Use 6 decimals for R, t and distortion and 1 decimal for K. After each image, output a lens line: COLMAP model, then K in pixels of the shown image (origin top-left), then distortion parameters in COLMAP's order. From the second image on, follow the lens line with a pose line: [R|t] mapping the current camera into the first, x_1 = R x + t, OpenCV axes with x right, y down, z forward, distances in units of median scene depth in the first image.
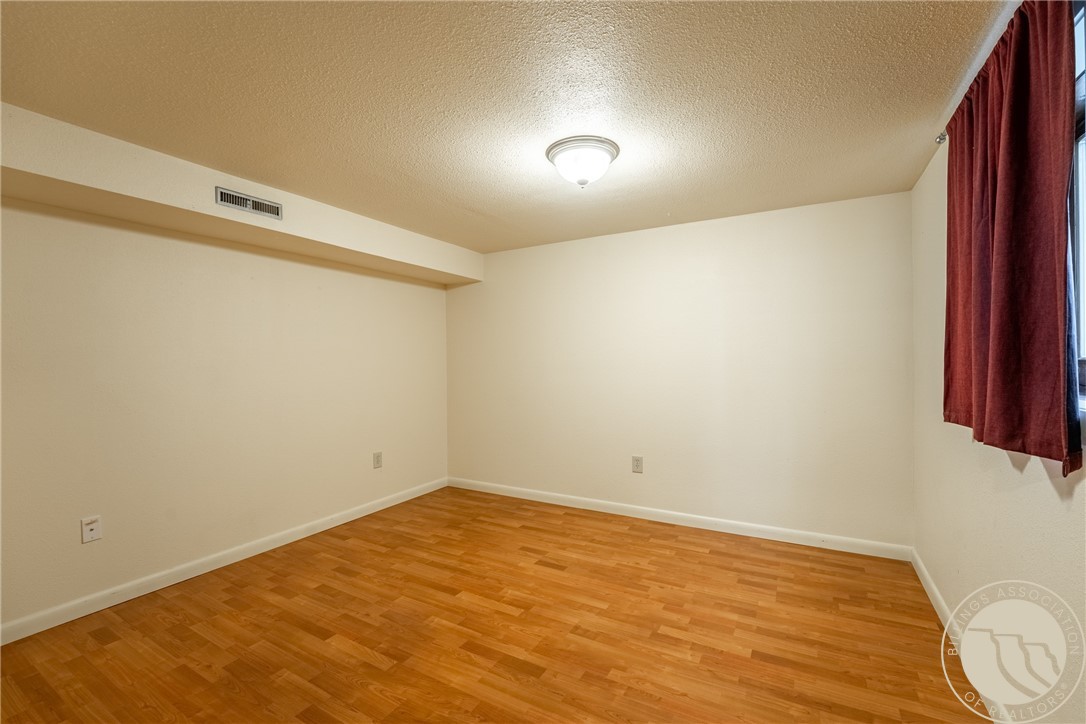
lens RADIAL K [[449.0, 0, 543.0], [0, 449.0, 362.0], [0, 0, 1]] dist [-0.000571, -0.000094]
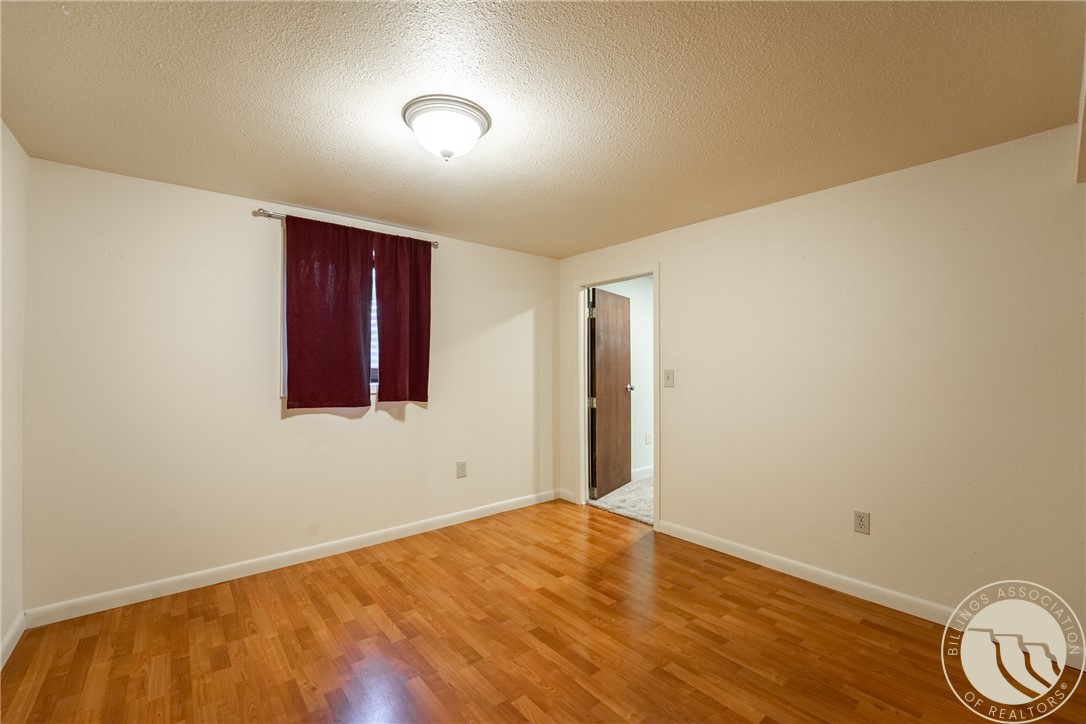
lens RADIAL K [[449.0, 0, 543.0], [0, 449.0, 362.0], [0, 0, 1]] dist [-0.000571, -0.000094]
pose [[-0.935537, 0.013738, 0.352960, -0.404428], [0.011969, 0.999902, -0.007193, -0.005150], [-0.353025, -0.002504, -0.935611, 1.877571]]
